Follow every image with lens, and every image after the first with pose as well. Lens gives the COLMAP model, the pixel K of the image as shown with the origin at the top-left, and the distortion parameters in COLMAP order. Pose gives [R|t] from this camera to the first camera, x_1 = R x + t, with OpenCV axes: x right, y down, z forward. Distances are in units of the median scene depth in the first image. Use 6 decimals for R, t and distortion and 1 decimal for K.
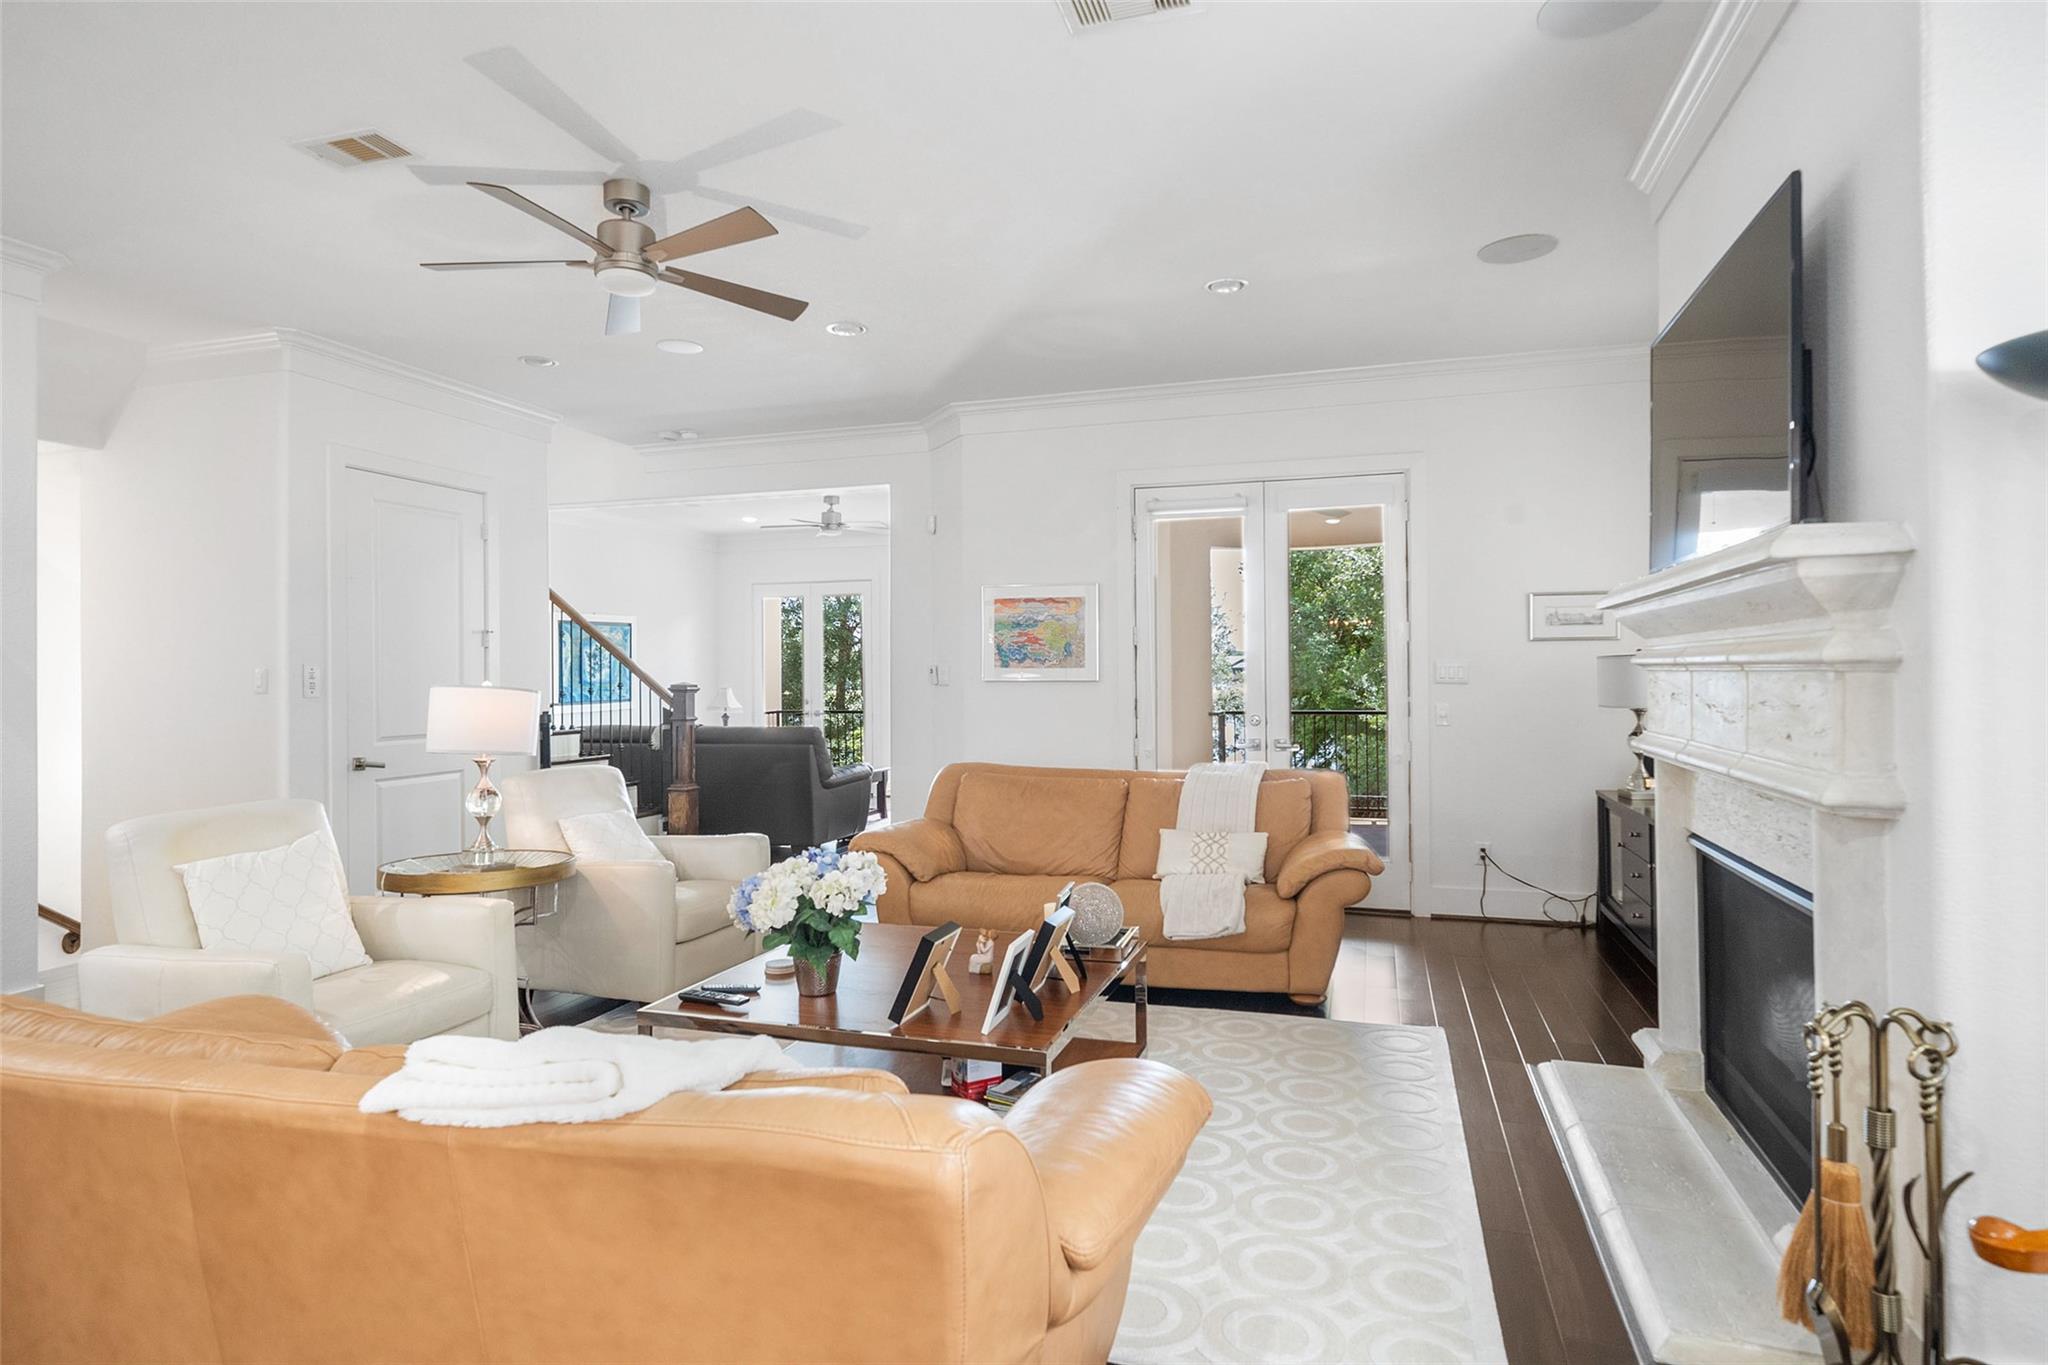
lens RADIAL K [[1096.3, 0, 1020.4], [0, 1096.3, 674.9], [0, 0, 1]] dist [0.002861, 0.000607]
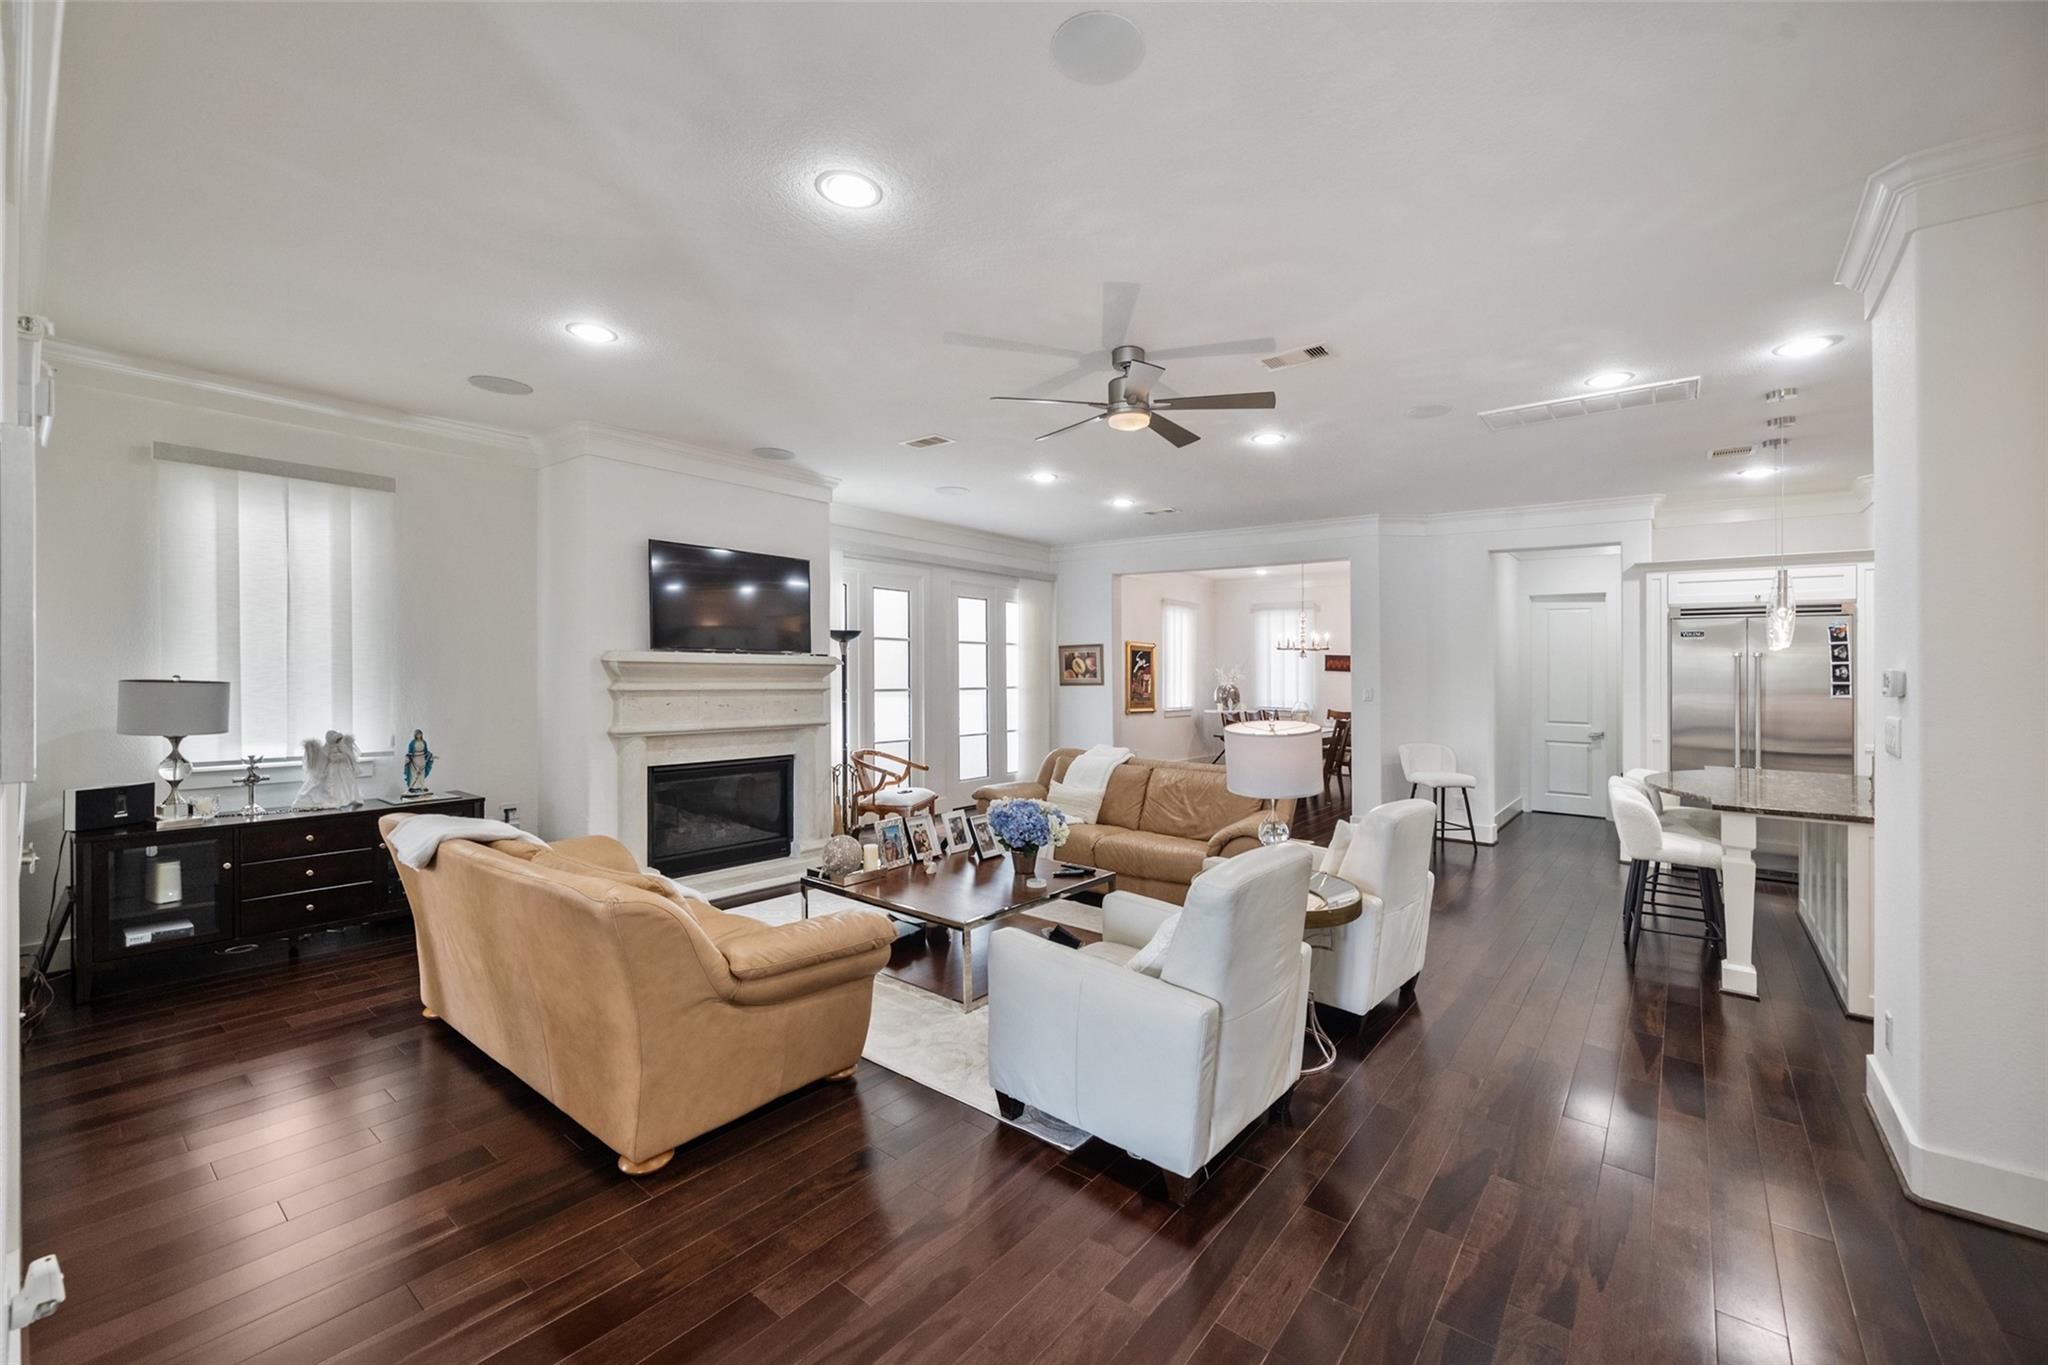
lens RADIAL K [[821.0, 0, 1027.4], [0, 821.0, 675.9], [0, 0, 1]] dist [0.001398, 0.000288]
pose [[-0.930607, -0.007139, 0.365951, -0.377542], [-0.007509, 0.999972, 0.000411, -0.025198], [-0.365944, -0.002366, -0.930634, 1.225508]]
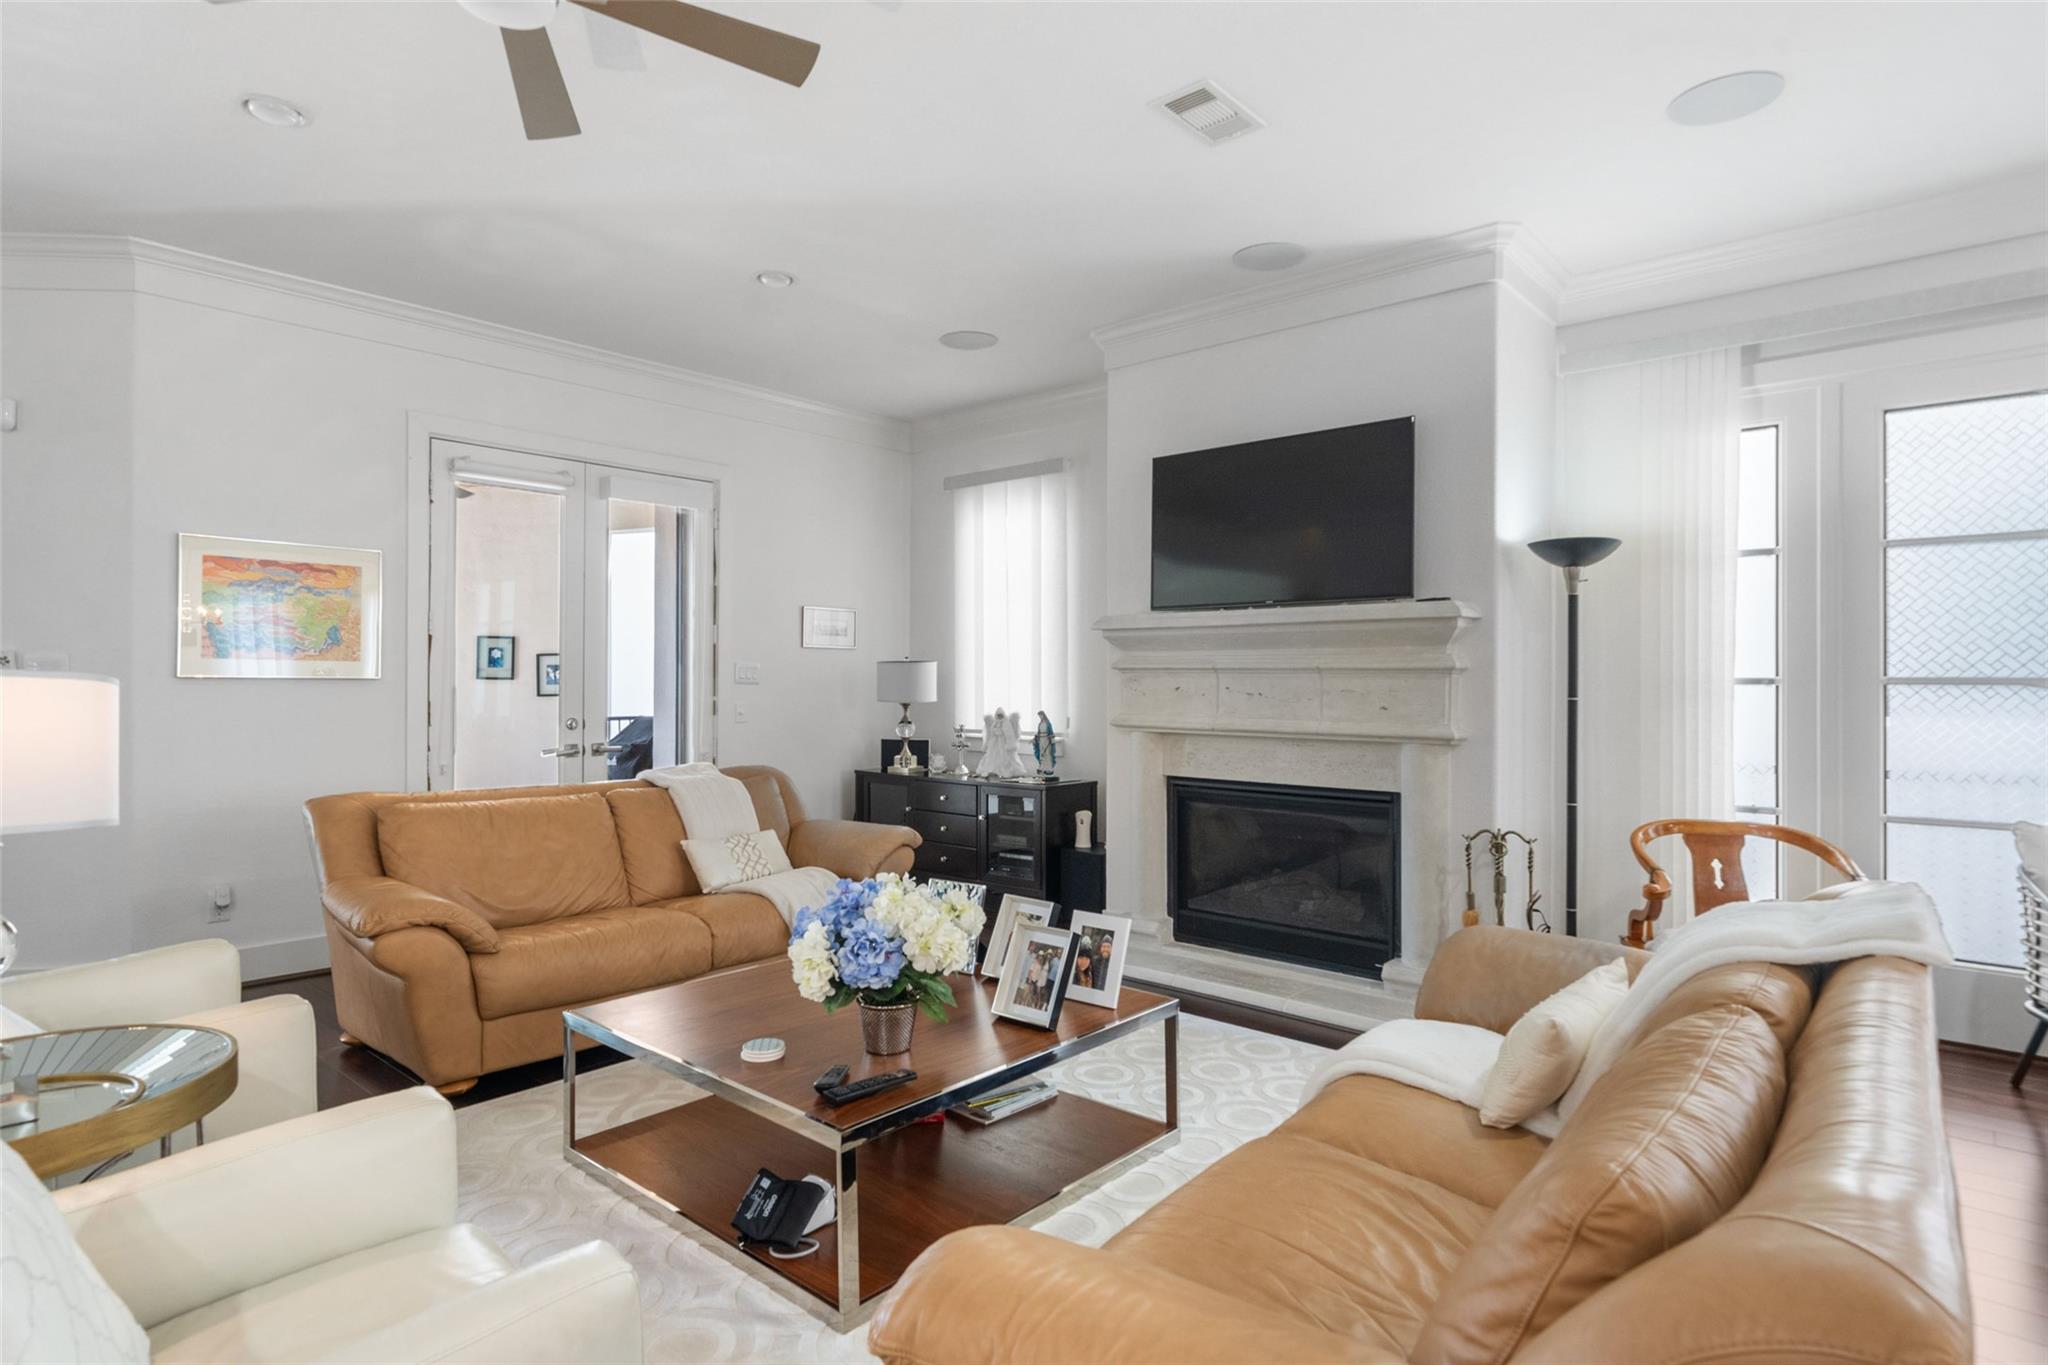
lens RADIAL K [[1096.3, 0, 1024.2], [0, 1096.3, 678.3], [0, 0, 1]] dist [0.002861, 0.000607]
pose [[0.397533, 0.007397, 0.917558, -0.491392], [-0.006904, 0.999963, -0.005070, 0.006370], [-0.917562, -0.004319, 0.397569, 0.310722]]
